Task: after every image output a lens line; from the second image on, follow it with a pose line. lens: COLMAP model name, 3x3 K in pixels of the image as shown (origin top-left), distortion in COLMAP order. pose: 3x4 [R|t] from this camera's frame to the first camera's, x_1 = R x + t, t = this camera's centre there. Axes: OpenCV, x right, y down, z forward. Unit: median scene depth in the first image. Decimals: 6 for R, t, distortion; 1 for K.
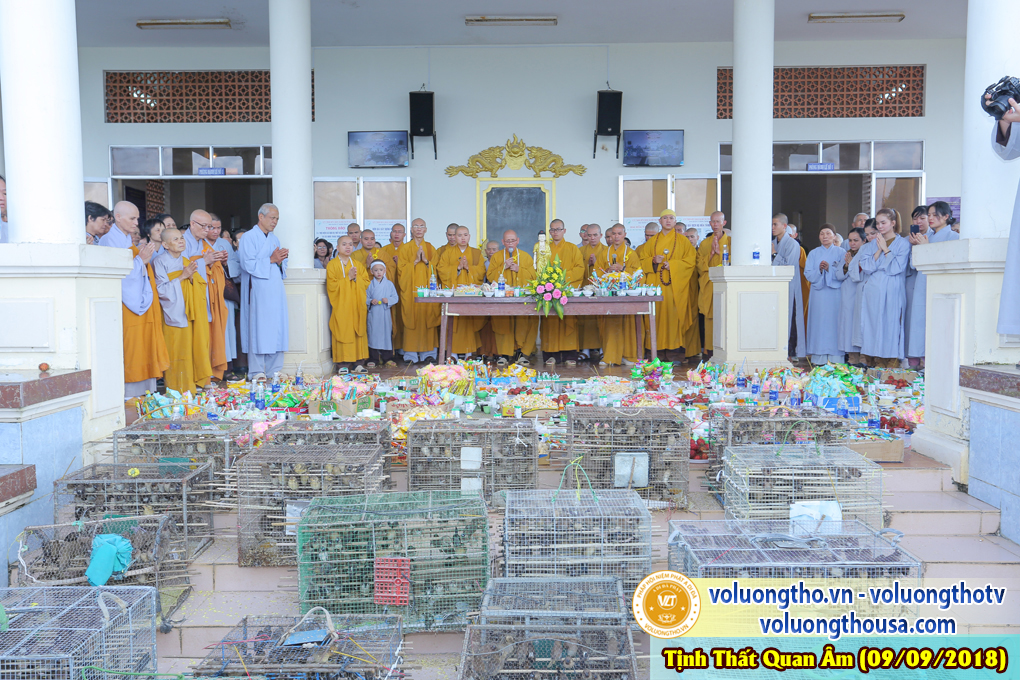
lens RADIAL K [[919.2, 0, 511.2], [0, 919.2, 337.1], [0, 0, 1]] dist [-0.017405, 0.003917]
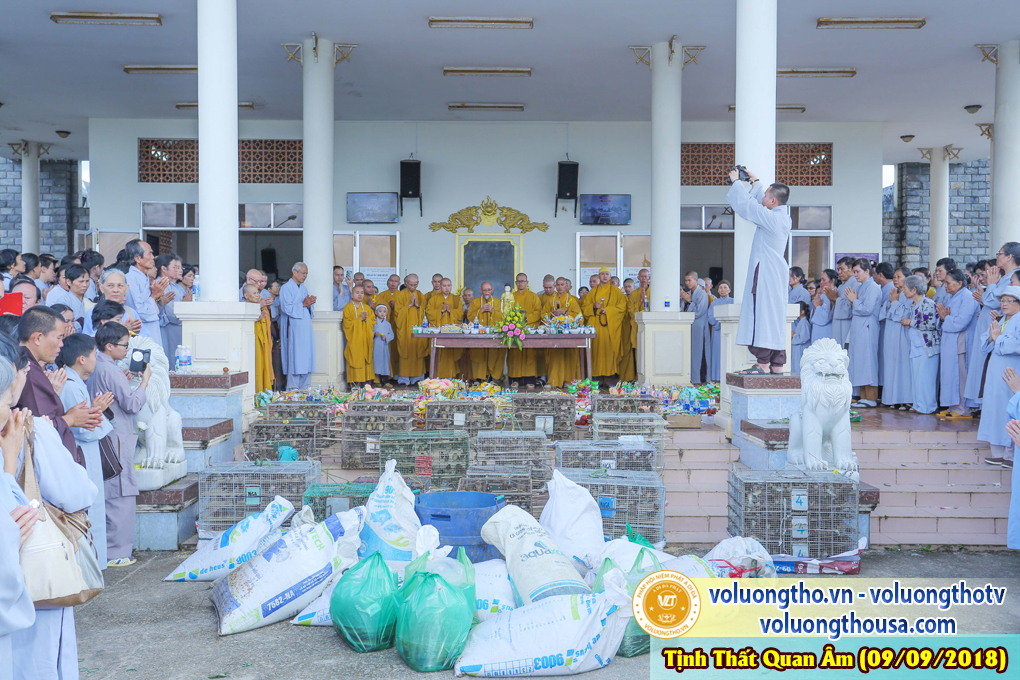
lens RADIAL K [[1037.3, 0, 528.5], [0, 1037.3, 332.2], [0, 0, 1]] dist [0.012731, 0.000000]
pose [[0.999162, 0.008301, 0.040078, 0.003925], [-0.006451, 0.998917, -0.046072, 0.018505], [-0.040417, 0.045775, 0.998134, -0.407903]]
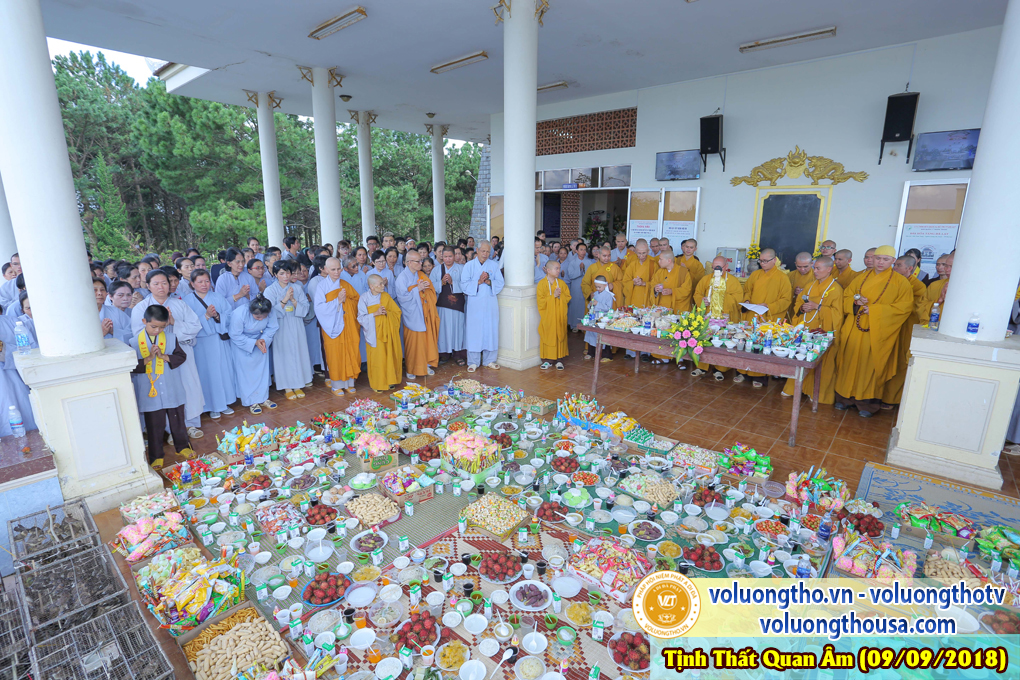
lens RADIAL K [[503.3, 0, 514.6], [0, 503.3, 331.8], [0, 0, 1]] dist [-0.021909, 0.001826]
pose [[0.768488, 0.150244, -0.621975, 0.188744], [-0.042593, 0.981898, 0.184561, -0.119147], [0.638445, -0.115341, 0.760976, 0.362977]]
